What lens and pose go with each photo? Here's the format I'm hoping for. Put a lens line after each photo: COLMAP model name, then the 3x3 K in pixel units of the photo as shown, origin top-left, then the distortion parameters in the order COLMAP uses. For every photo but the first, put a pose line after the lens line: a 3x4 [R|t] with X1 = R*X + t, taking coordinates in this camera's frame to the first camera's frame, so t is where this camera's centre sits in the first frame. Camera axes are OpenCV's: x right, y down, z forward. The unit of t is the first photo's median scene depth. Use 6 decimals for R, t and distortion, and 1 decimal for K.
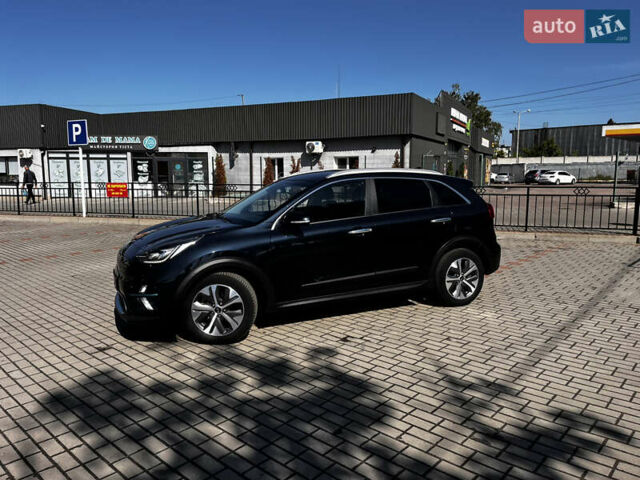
lens RADIAL K [[484.1, 0, 317.6], [0, 484.1, 234.6], [0, 0, 1]] dist [0.065173, -0.079040]
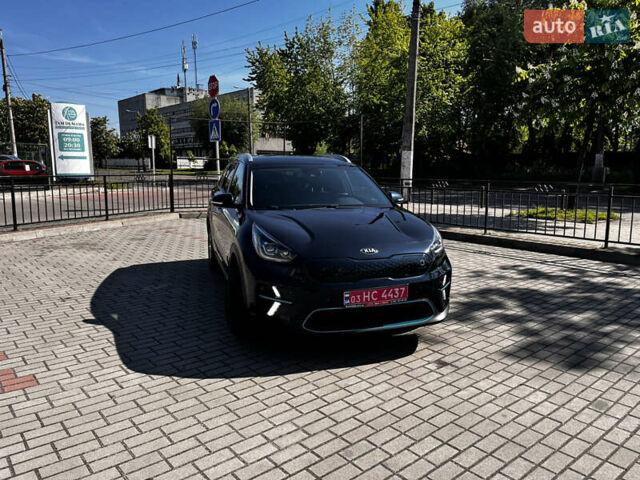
lens RADIAL K [[484.1, 0, 321.1], [0, 484.1, 234.8], [0, 0, 1]] dist [0.065173, -0.079040]
pose [[0.123296, -0.138132, 0.982709, -1.152545], [0.123734, 0.984677, 0.122884, -0.102906], [-0.984626, 0.106444, 0.138498, 0.980415]]
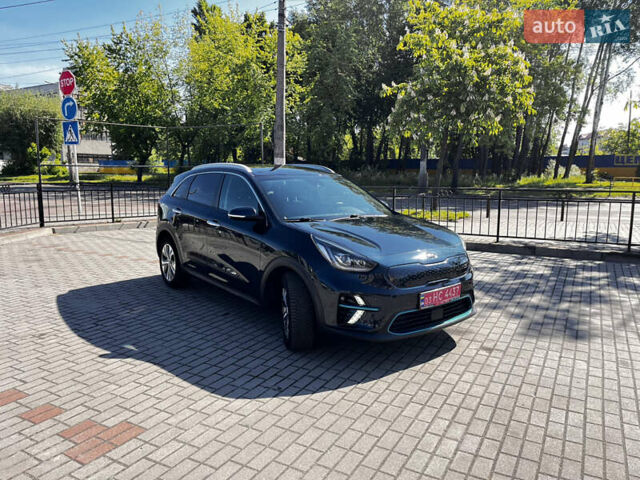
lens RADIAL K [[484.1, 0, 319.5], [0, 484.1, 236.6], [0, 0, 1]] dist [0.065173, -0.079040]
pose [[-0.230922, -0.129590, 0.964304, -1.158351], [0.123983, 0.979092, 0.161268, -0.165650], [-0.965041, 0.156797, -0.210027, 1.368715]]
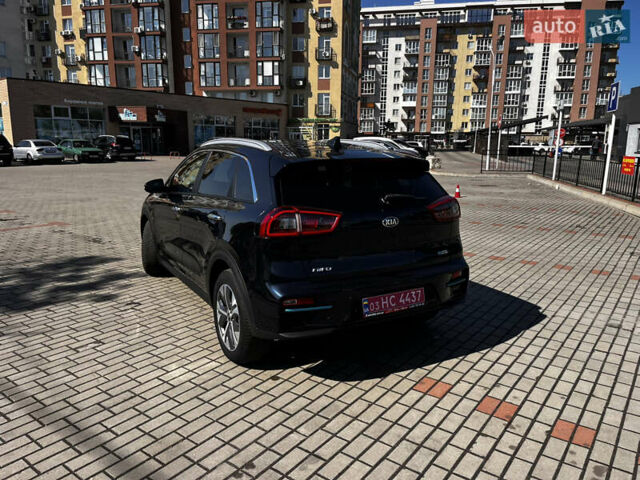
lens RADIAL K [[484.1, 0, 314.9], [0, 484.1, 241.1], [0, 0, 1]] dist [0.065173, -0.079040]
pose [[0.087322, 0.202547, -0.975371, 1.042944], [-0.131556, 0.972881, 0.190252, -0.160531], [0.987455, 0.111703, 0.111600, 1.197764]]
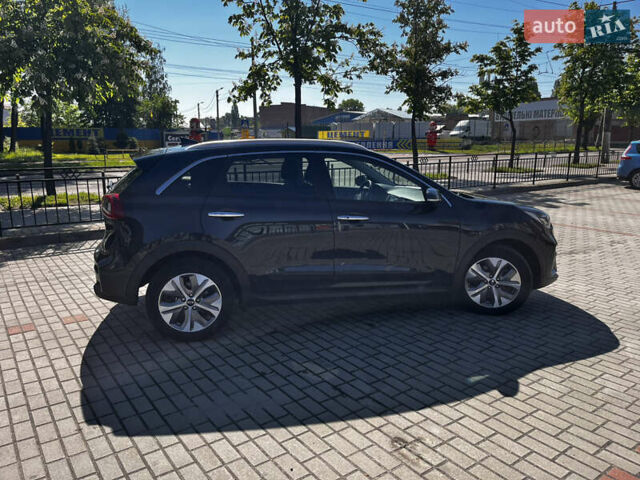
lens RADIAL K [[484.1, 0, 320.5], [0, 484.1, 245.1], [0, 0, 1]] dist [0.065173, -0.079040]
pose [[-0.981232, -0.037882, 0.189074, -0.163315], [0.027386, 0.943199, 0.331097, -0.282489], [-0.190877, 0.330061, -0.924460, 2.160497]]
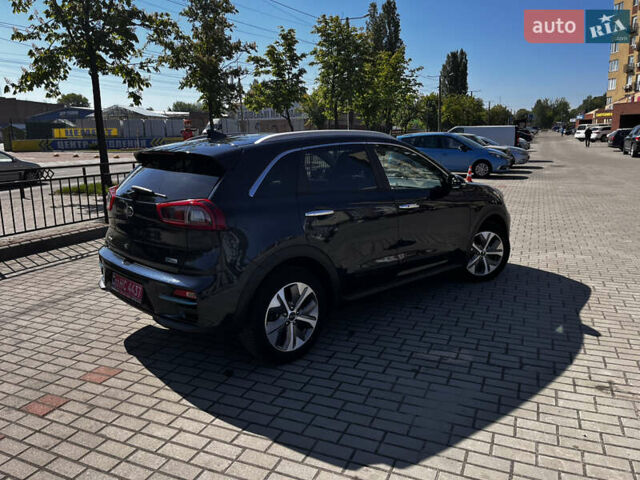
lens RADIAL K [[484.1, 0, 319.1], [0, 484.1, 238.1], [0, 0, 1]] dist [0.065173, -0.079040]
pose [[-0.945843, 0.082095, -0.314071, 0.364566], [-0.024495, 0.946687, 0.321223, -0.266684], [0.323698, 0.311520, -0.893406, 2.093972]]
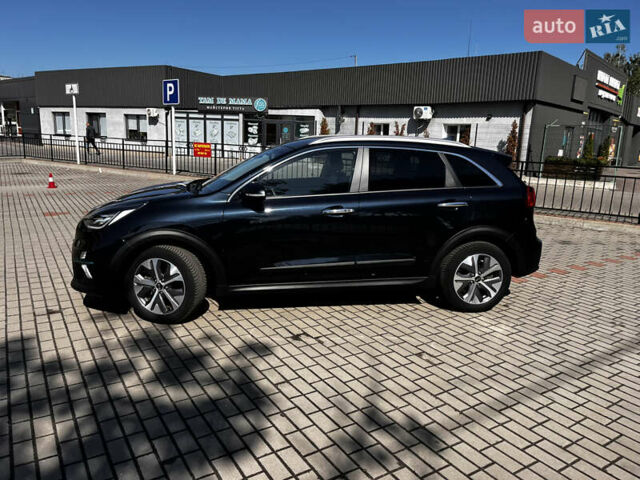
lens RADIAL K [[484.1, 0, 318.9], [0, 484.1, 241.3], [0, 0, 1]] dist [0.065173, -0.079040]
pose [[0.964392, 0.092325, -0.247838, 0.276002], [-0.072234, 0.993410, 0.088988, -0.028185], [0.254421, -0.067917, 0.964706, 0.190020]]
